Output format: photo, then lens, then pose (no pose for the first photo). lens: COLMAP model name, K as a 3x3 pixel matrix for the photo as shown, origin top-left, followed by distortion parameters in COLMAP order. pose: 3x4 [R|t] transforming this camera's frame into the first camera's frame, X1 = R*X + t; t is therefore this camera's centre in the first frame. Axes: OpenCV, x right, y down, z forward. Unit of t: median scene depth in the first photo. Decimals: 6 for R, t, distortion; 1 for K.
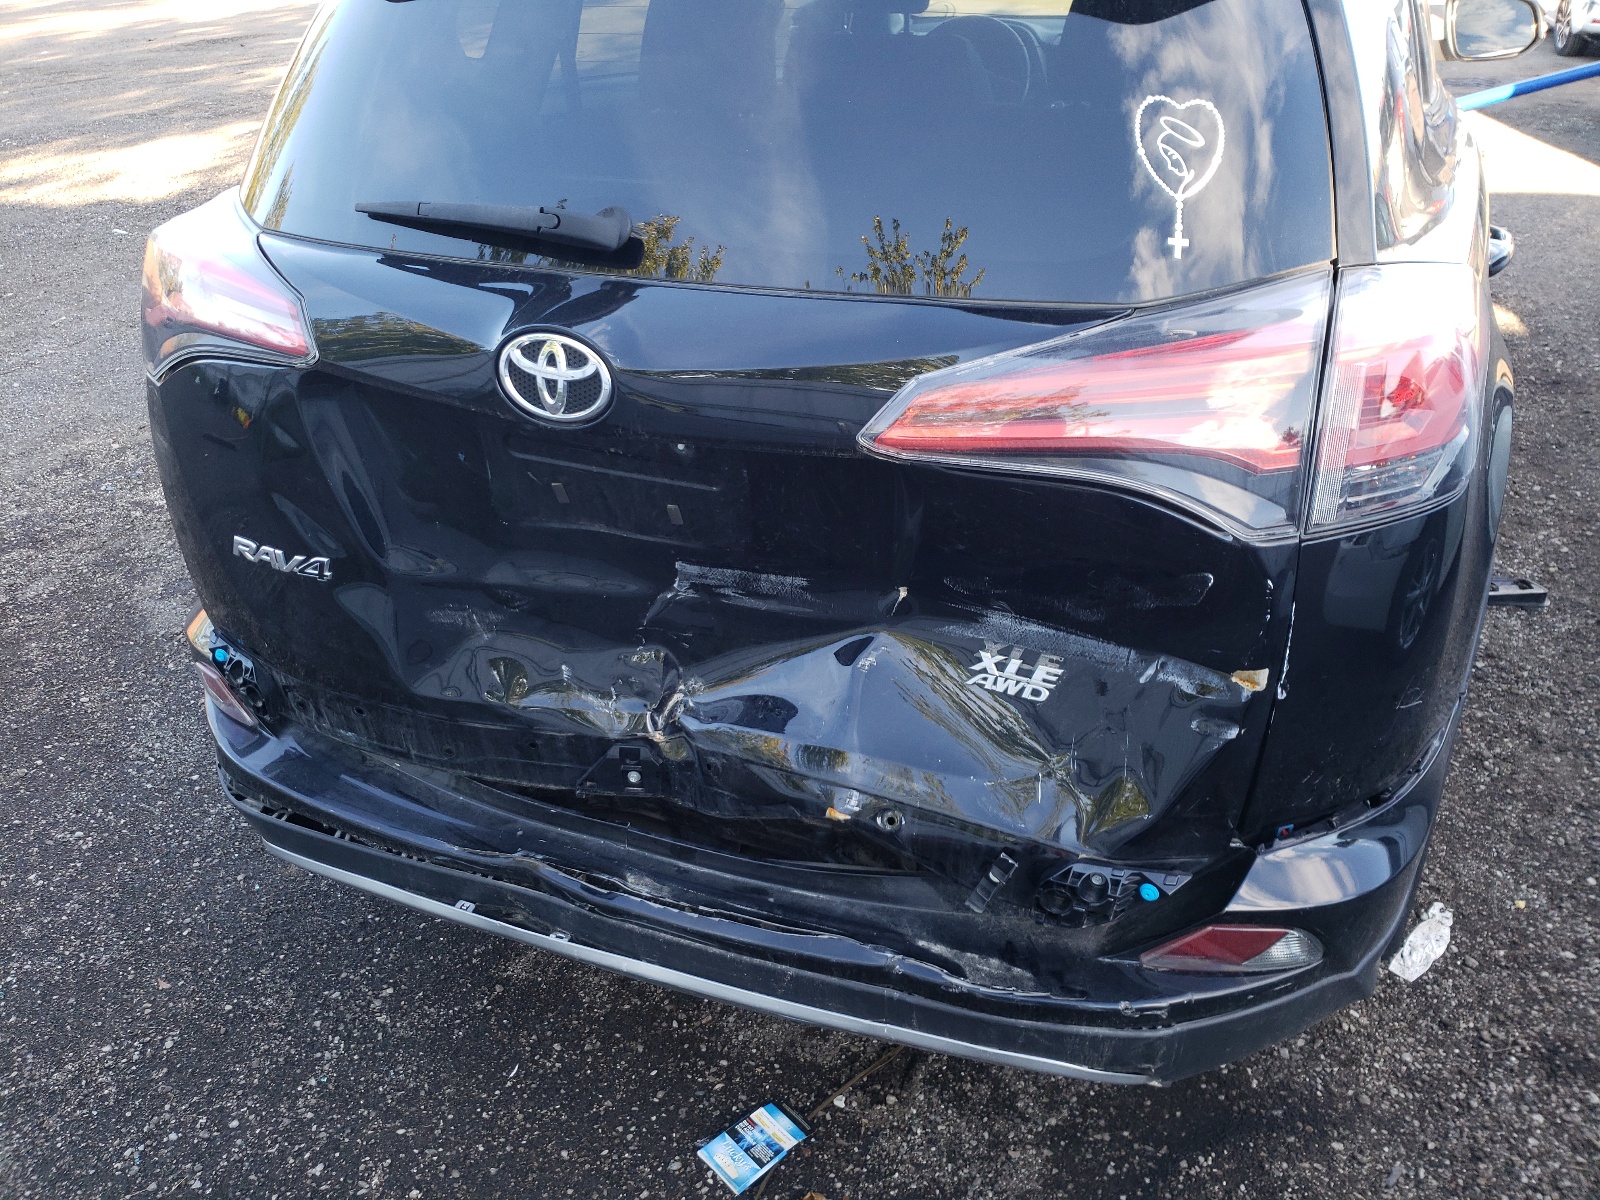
lens RADIAL K [[1232.9, 0, 802.5], [0, 1232.9, 724.2], [0, 0, 1]] dist [-0.000885, 0.005748]
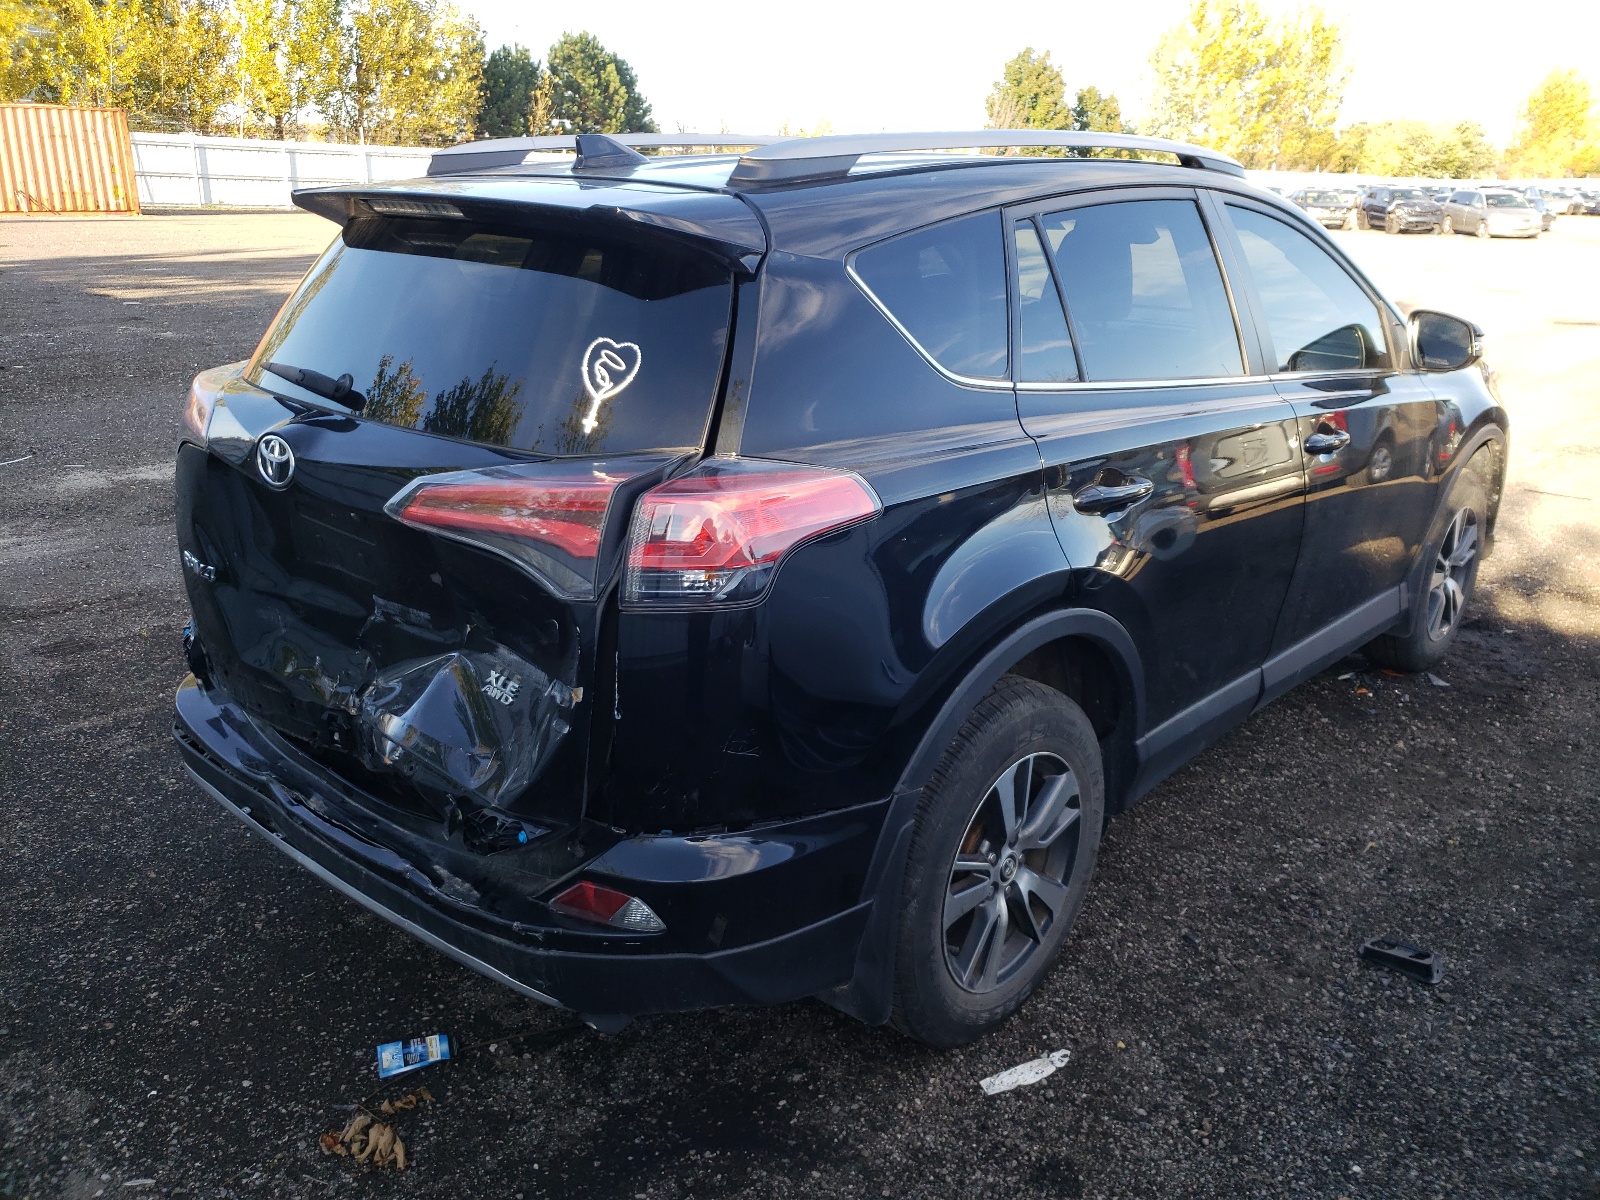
lens RADIAL K [[1232.9, 0, 802.5], [0, 1232.9, 724.2], [0, 0, 1]] dist [-0.000885, 0.005748]
pose [[0.938611, 0.178675, -0.295101, 0.900972], [-0.231688, 0.960282, -0.155495, 0.142328], [0.255597, 0.214321, 0.942729, -0.297423]]
